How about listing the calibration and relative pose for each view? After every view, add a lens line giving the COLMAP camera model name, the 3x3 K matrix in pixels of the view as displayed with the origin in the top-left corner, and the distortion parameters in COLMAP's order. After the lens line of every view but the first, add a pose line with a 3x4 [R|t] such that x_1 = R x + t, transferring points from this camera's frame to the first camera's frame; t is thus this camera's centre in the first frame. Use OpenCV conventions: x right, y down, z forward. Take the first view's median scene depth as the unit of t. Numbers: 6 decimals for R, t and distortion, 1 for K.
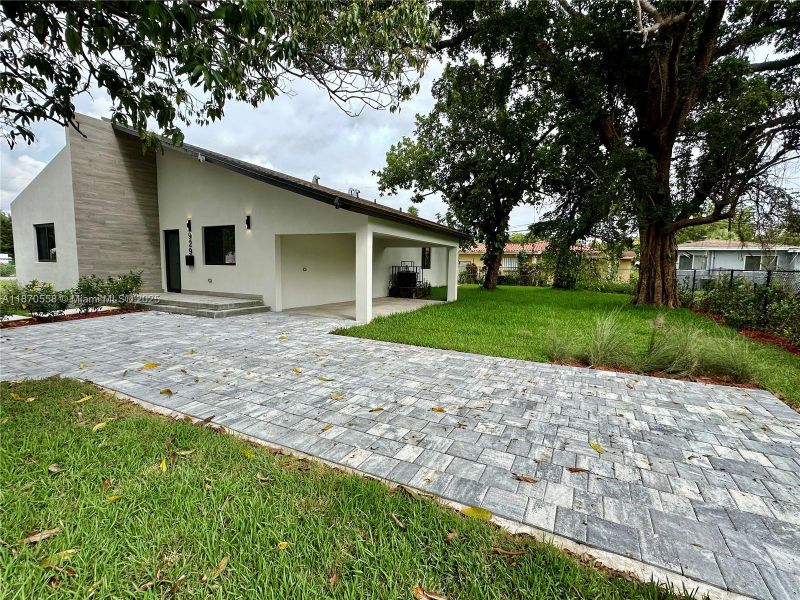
lens RADIAL K [[362.4, 0, 398.4], [0, 362.4, 300.2], [0, 0, 1]] dist [0.001992, -0.001899]
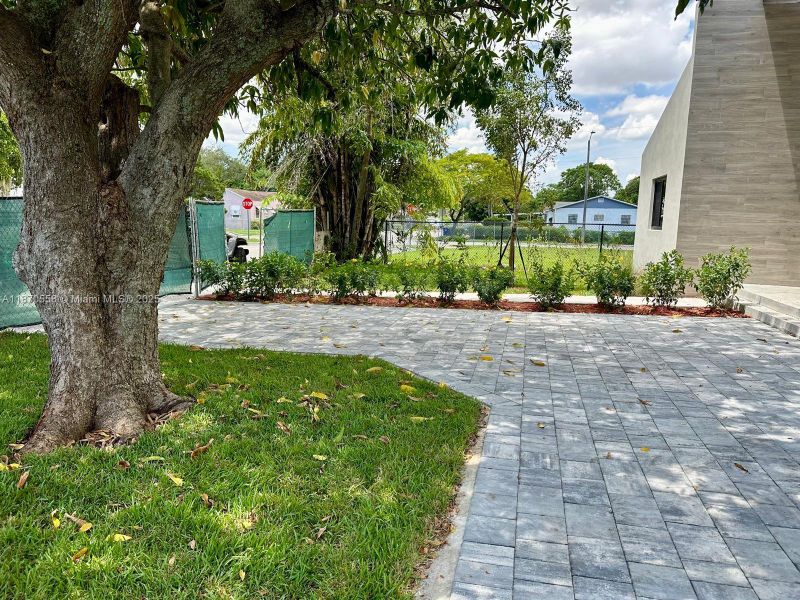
lens RADIAL K [[562.5, 0, 409.9], [0, 562.5, 305.3], [0, 0, 1]] dist [0.011530, -0.011490]
pose [[0.264961, 0.137007, -0.954476, 0.008315], [-0.110522, 0.987646, 0.111088, -0.025352], [0.957904, 0.076057, 0.276830, 0.218513]]
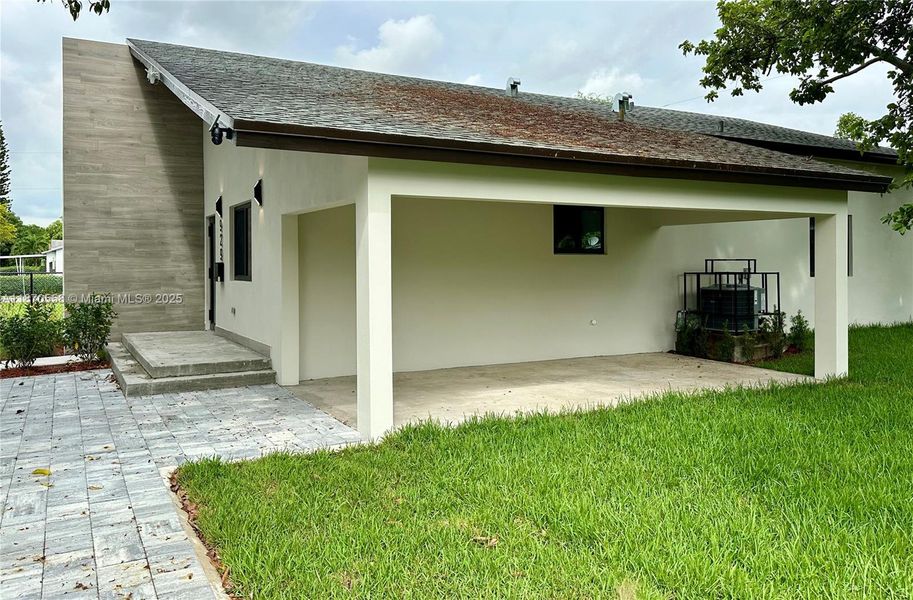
lens RADIAL K [[734.6, 0, 458.1], [0, 734.6, 250.9], [0, 0, 1]] dist [0.025858, -0.003894]
pose [[0.836370, -0.032133, -0.547223, 0.305236], [-0.030185, 0.994066, -0.104506, -0.039796], [0.547333, 0.103924, 0.830437, 0.308976]]
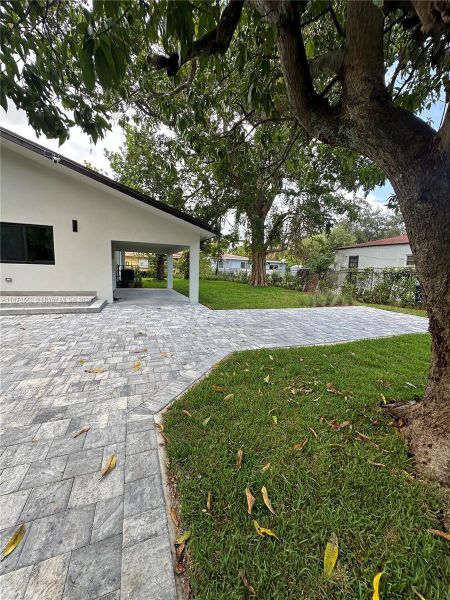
lens RADIAL K [[239.4, 0, 222.7], [0, 239.4, 301.1], [0, 0, 1]] dist [-0.002160, -0.000196]
pose [[0.665818, -0.095560, 0.739969, -0.612150], [0.049804, 0.995245, 0.083713, -0.023447], [-0.744450, -0.018884, 0.667411, 0.161078]]
